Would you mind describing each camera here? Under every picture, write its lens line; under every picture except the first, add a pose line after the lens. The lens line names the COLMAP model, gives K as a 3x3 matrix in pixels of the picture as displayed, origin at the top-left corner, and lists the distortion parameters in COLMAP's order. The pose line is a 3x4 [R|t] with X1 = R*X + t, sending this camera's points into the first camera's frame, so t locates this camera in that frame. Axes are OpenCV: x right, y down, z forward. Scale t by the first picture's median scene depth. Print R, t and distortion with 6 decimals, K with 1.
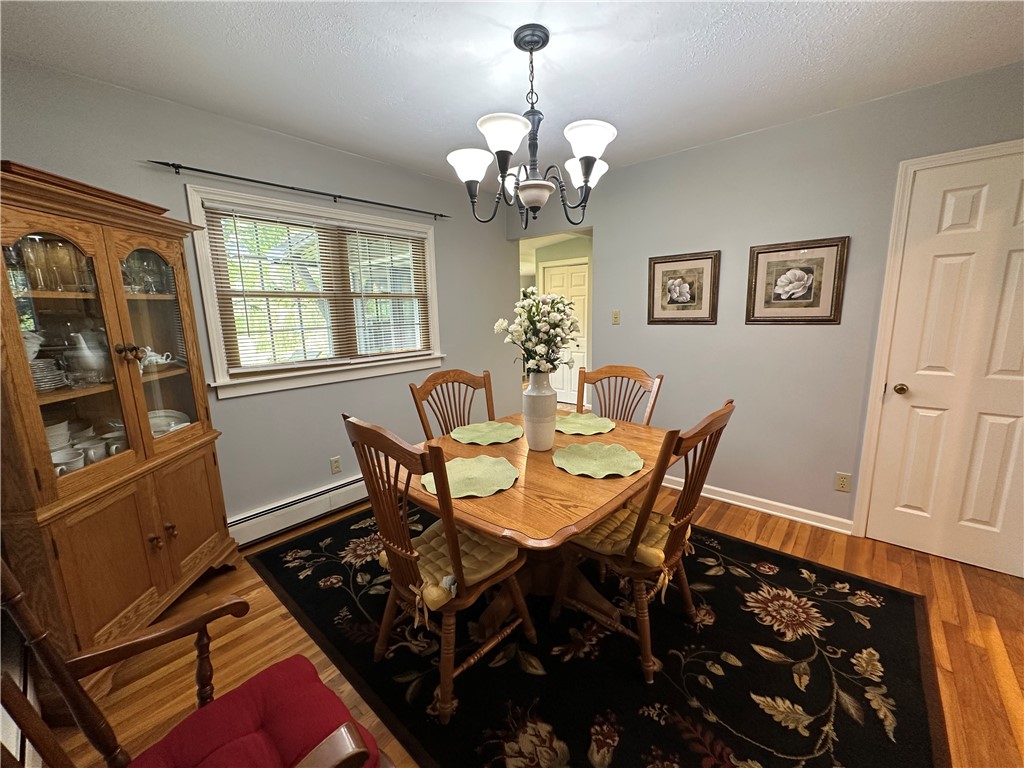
lens RADIAL K [[408.2, 0, 511.7], [0, 408.2, 382.8], [0, 0, 1]] dist [-0.000358, -0.000389]
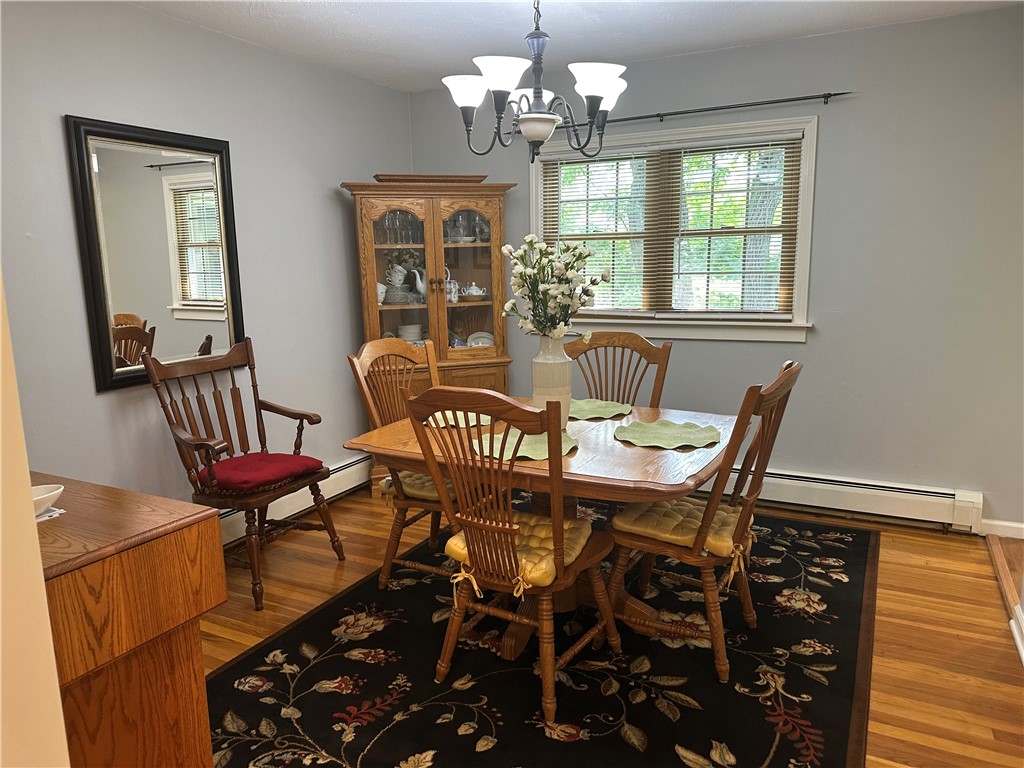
lens RADIAL K [[731.4, 0, 512.0], [0, 731.4, 384.0], [0, 0, 1]] dist [0.065010, 0.000051]
pose [[0.232466, 0.178701, -0.956047, 1.285615], [-0.159836, 0.976631, 0.143683, -0.109673], [0.959381, 0.119410, 0.255596, 0.477533]]
